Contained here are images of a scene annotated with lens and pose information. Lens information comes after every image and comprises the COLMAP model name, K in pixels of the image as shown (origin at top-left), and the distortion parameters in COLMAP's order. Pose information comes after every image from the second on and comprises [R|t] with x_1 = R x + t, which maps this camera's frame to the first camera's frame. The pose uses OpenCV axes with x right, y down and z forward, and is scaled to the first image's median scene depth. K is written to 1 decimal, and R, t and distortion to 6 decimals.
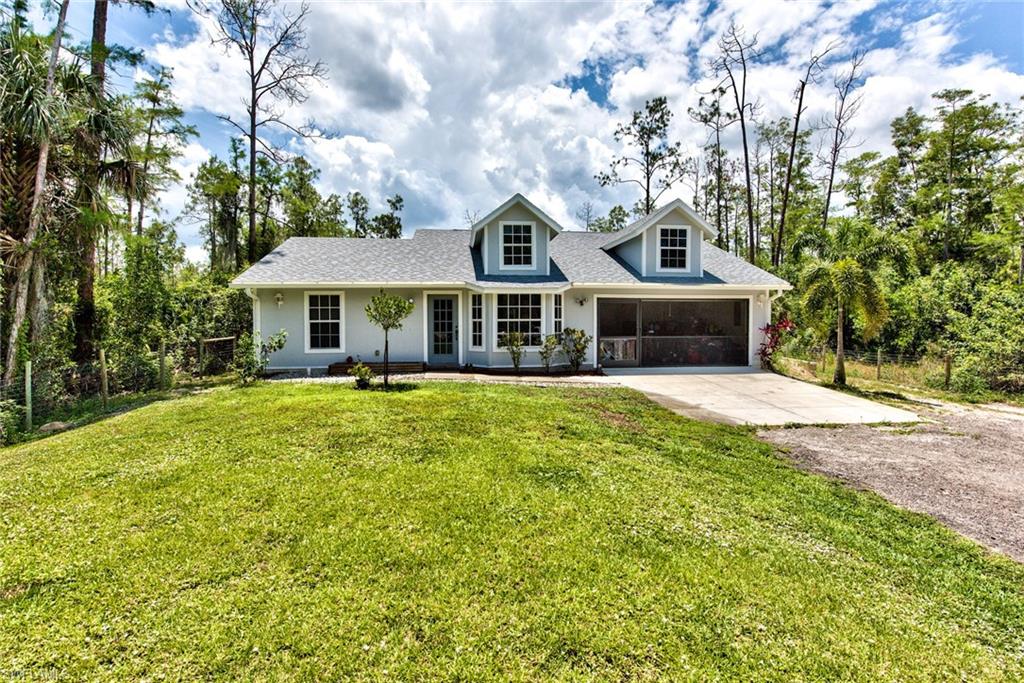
lens RADIAL K [[486.9, 0, 500.5], [0, 486.9, 325.6], [0, 0, 1]] dist [-0.000097, -0.001162]
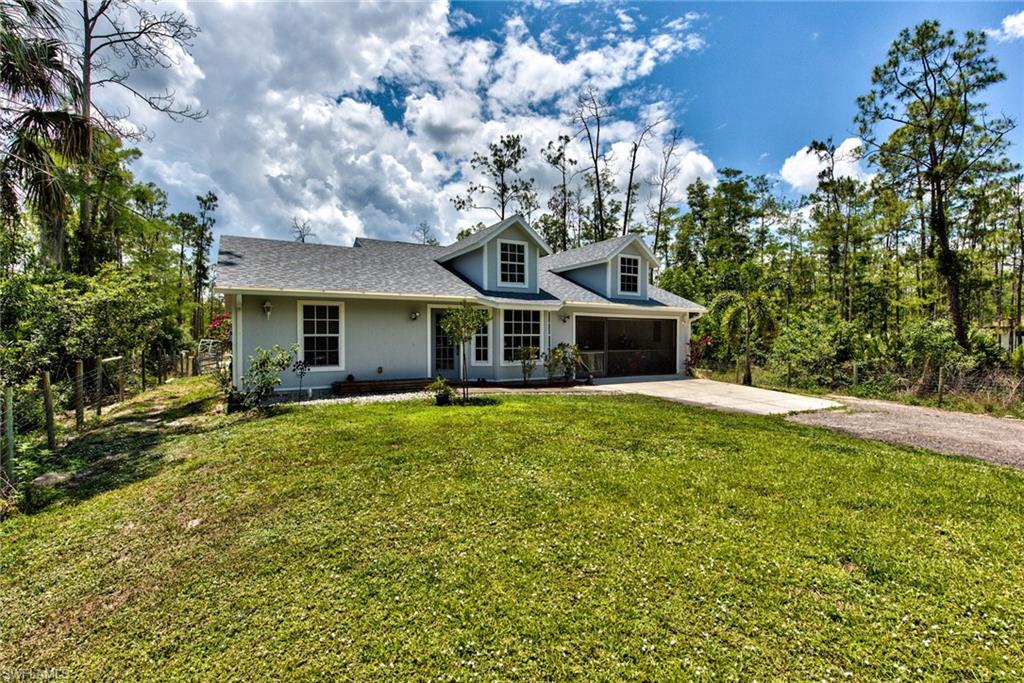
lens RADIAL K [[492.1, 0, 508.4], [0, 492.1, 338.2], [0, 0, 1]] dist [0.000834, -0.000650]
pose [[0.909316, 0.003250, 0.416093, -0.409659], [0.004973, 0.999813, -0.018676, 0.014090], [-0.416076, 0.019051, 0.909130, 0.051372]]
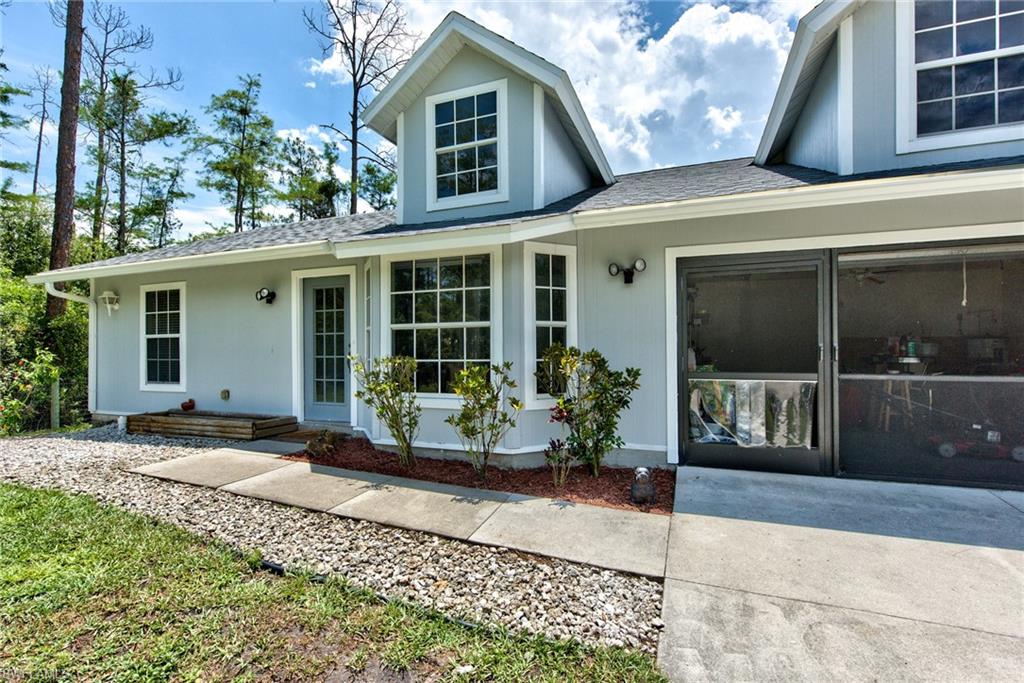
lens RADIAL K [[465.9, 0, 512.0], [0, 465.9, 341.5], [0, 0, 1]] dist [0.002601, 0.000189]
pose [[0.895651, -0.007884, -0.444689, 0.243446], [-0.005184, 0.999590, -0.028164, 0.010644], [0.444728, 0.027530, 0.895242, 0.667723]]
